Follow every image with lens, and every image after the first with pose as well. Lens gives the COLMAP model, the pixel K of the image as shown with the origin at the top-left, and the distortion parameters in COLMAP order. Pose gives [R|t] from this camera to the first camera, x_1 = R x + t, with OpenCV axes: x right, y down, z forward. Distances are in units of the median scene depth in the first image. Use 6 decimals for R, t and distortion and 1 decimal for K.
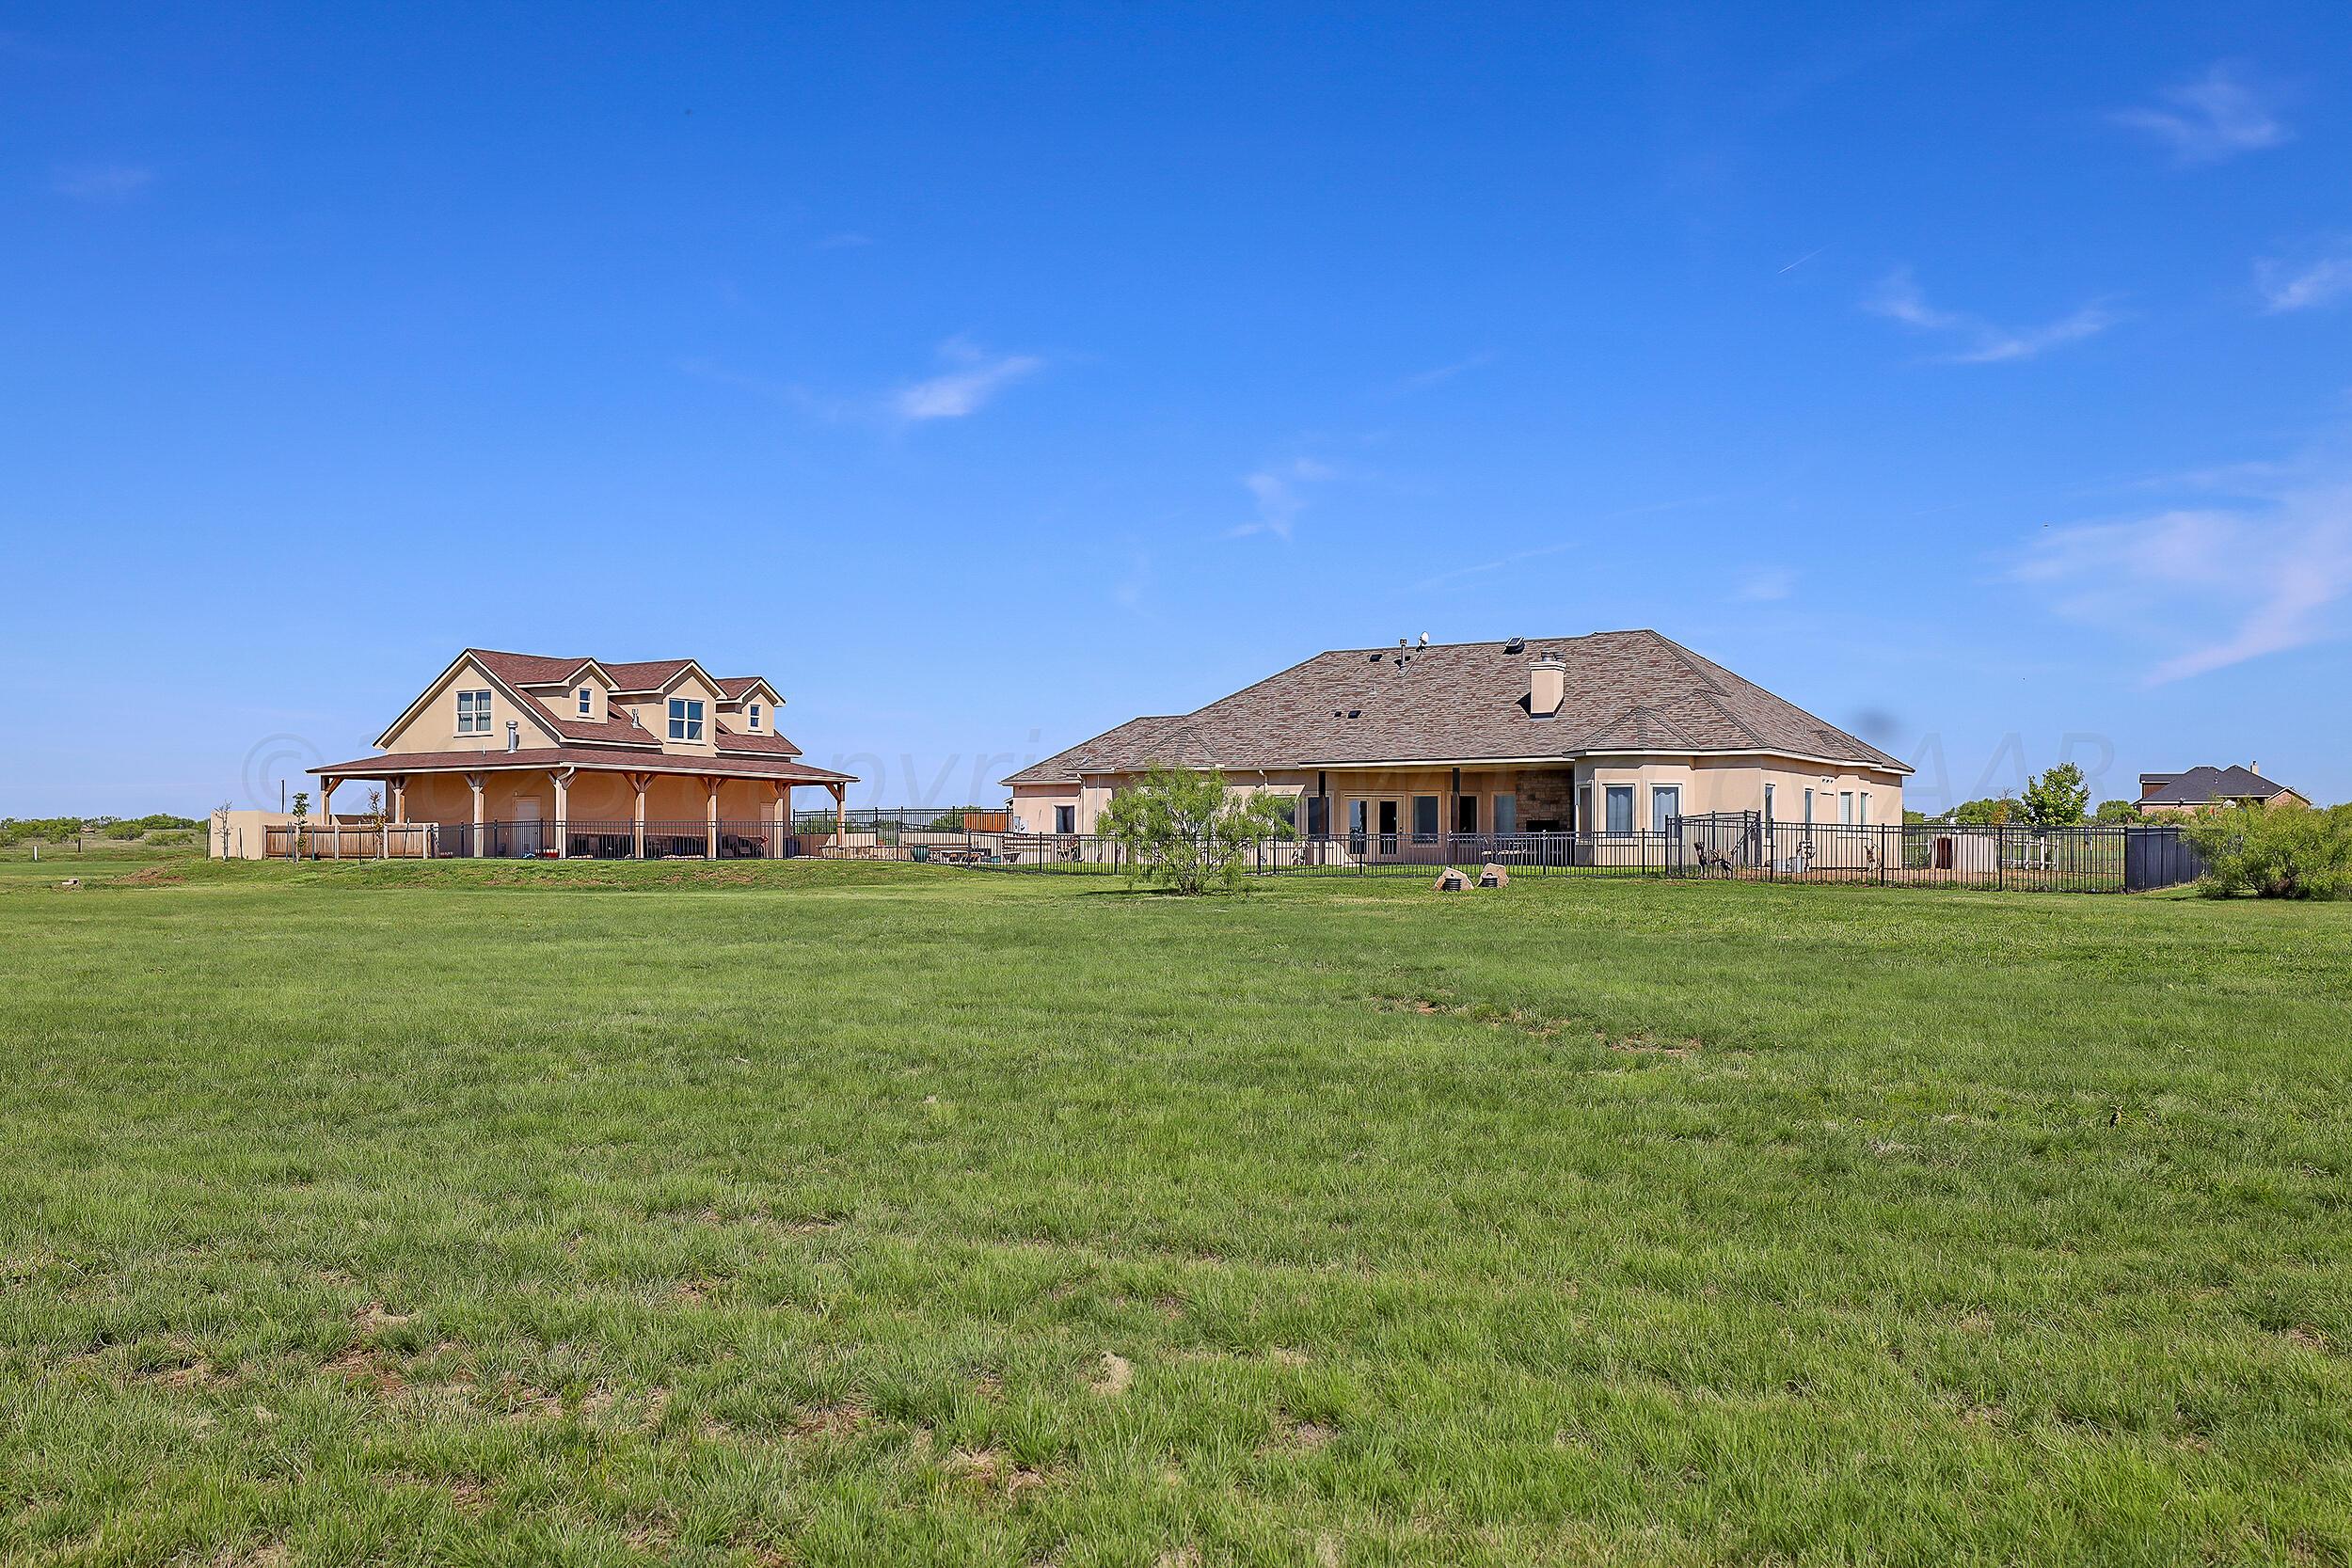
lens RADIAL K [[2296.8, 0, 1176.0], [0, 2296.8, 784.0], [0, 0, 1]] dist [-0.001653, -0.000348]
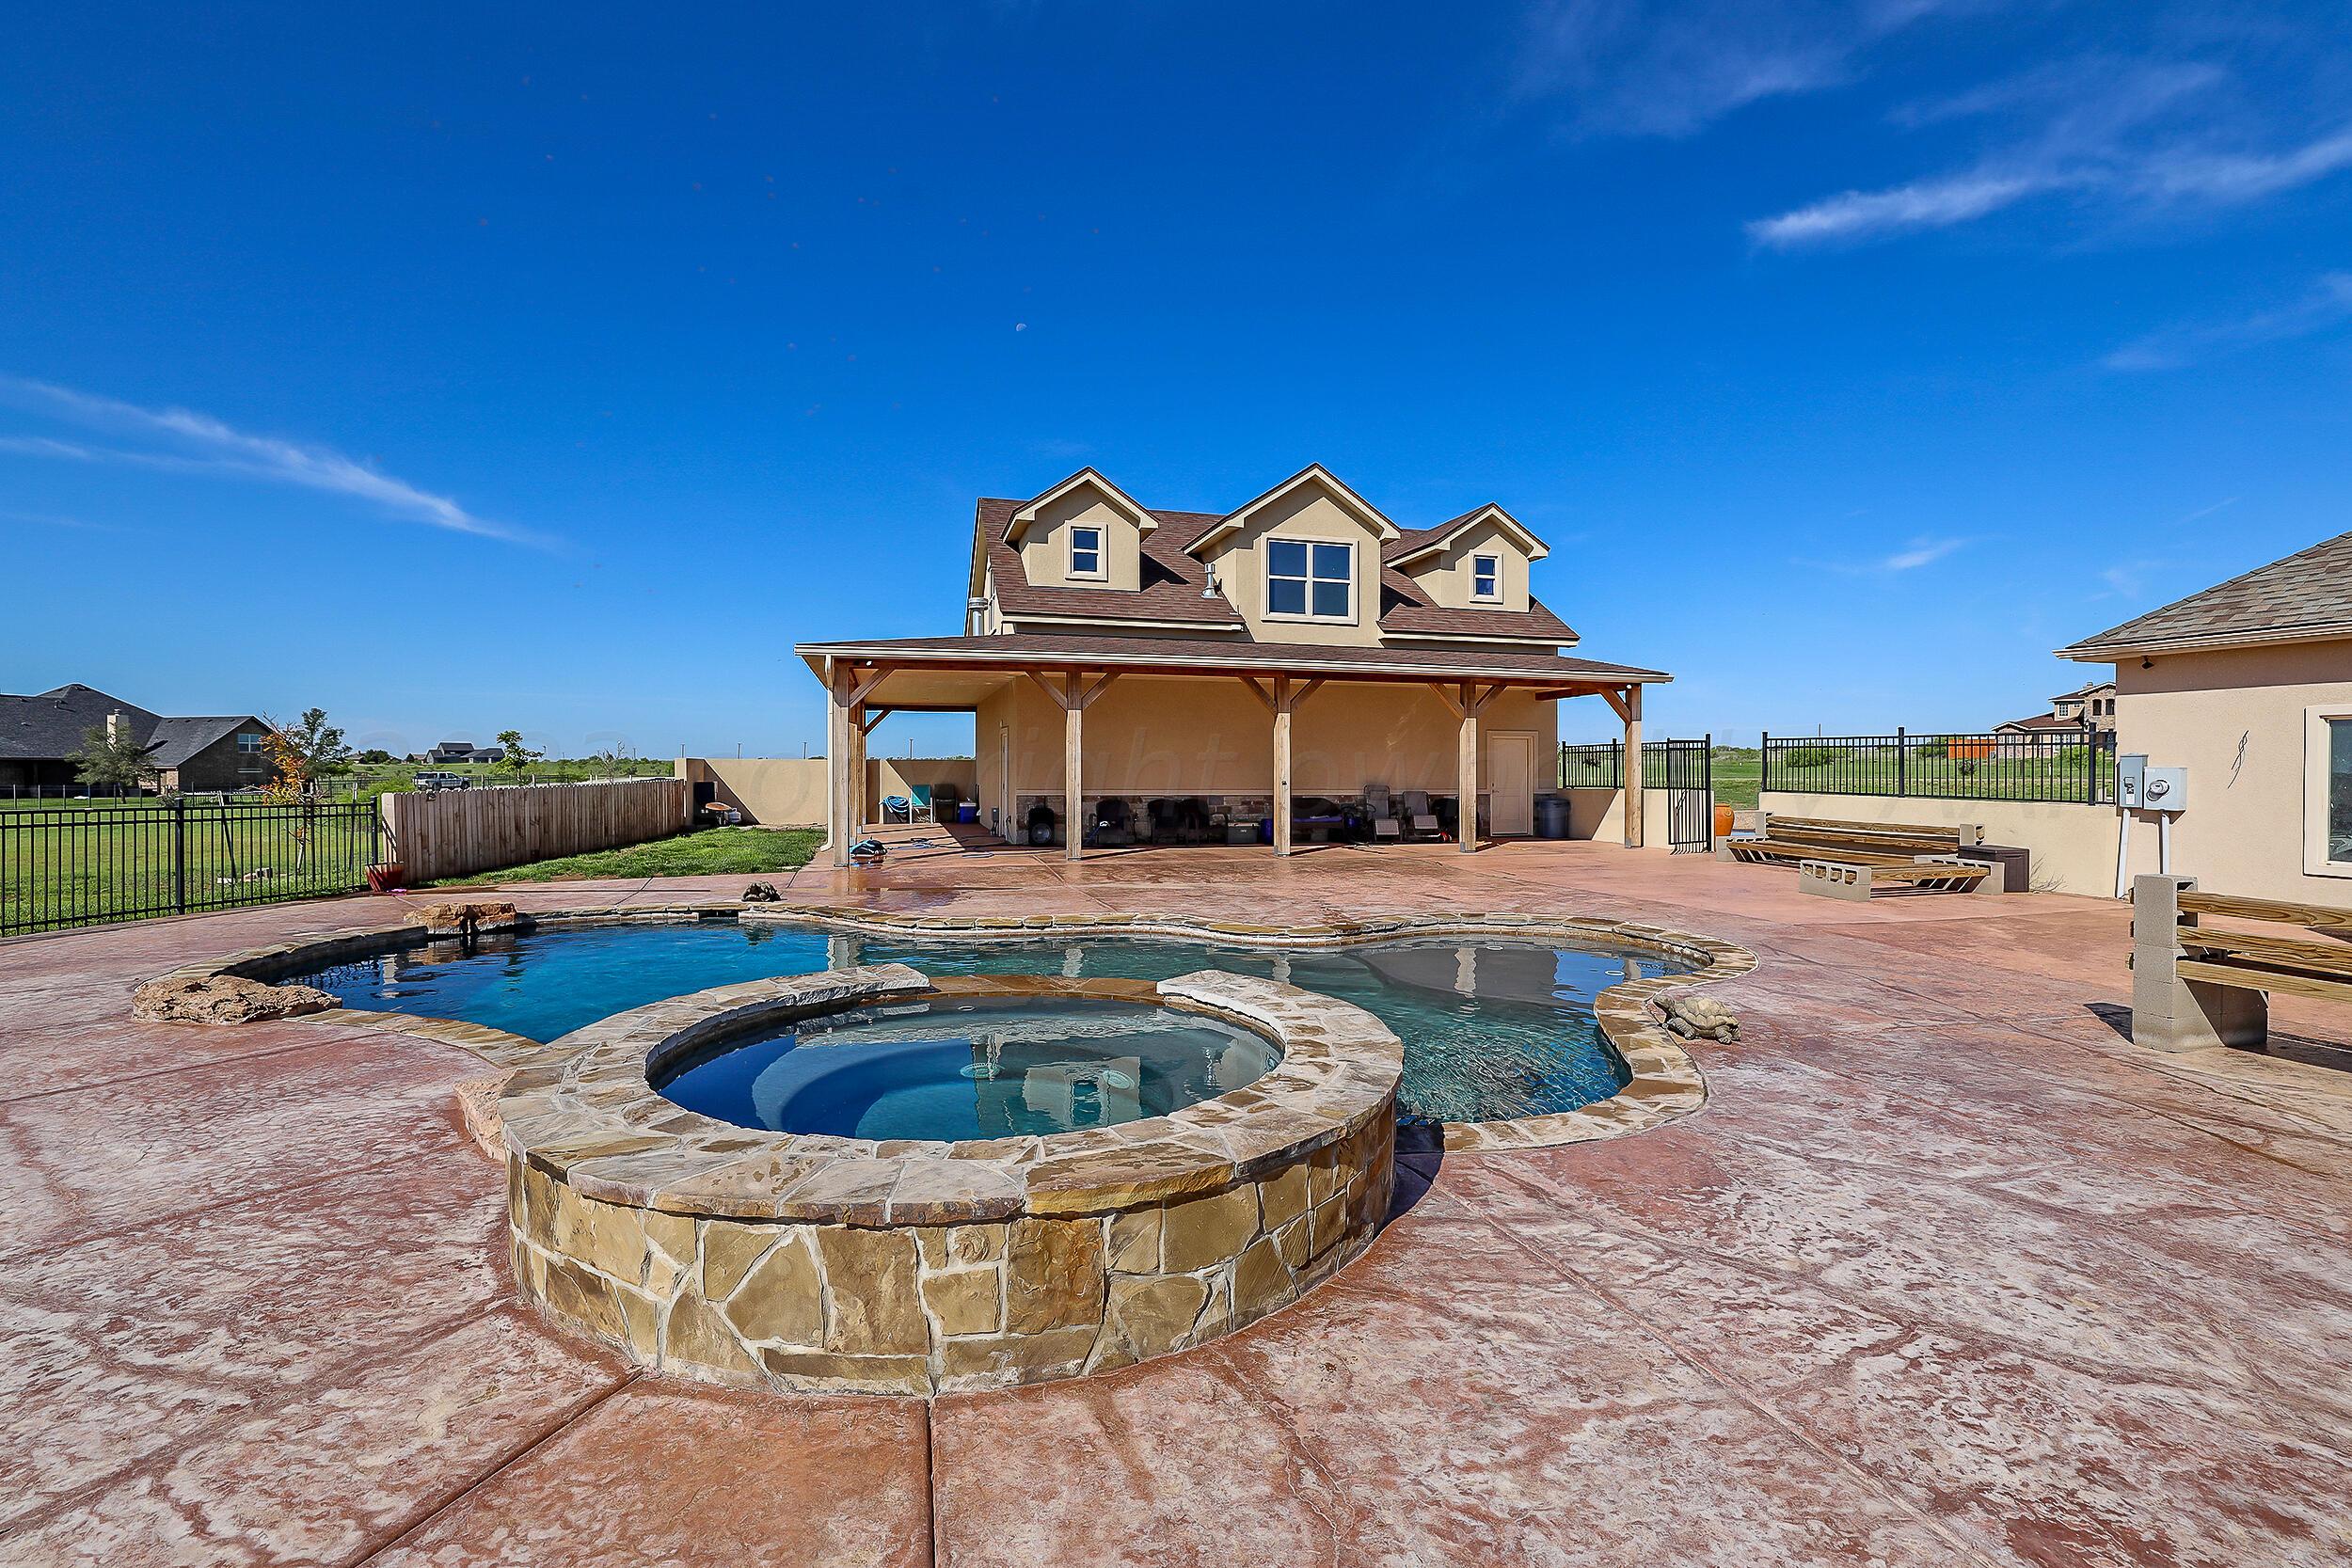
lens RADIAL K [[1056.3, 0, 1176.0], [0, 1056.3, 784.0], [0, 0, 1]] dist [-0.010663, 0.000107]
pose [[0.743039, 0.010705, -0.669162, -0.068832], [0.022939, 0.998877, 0.041452, 0.009379], [0.668854, -0.046151, 0.741960, 0.786971]]
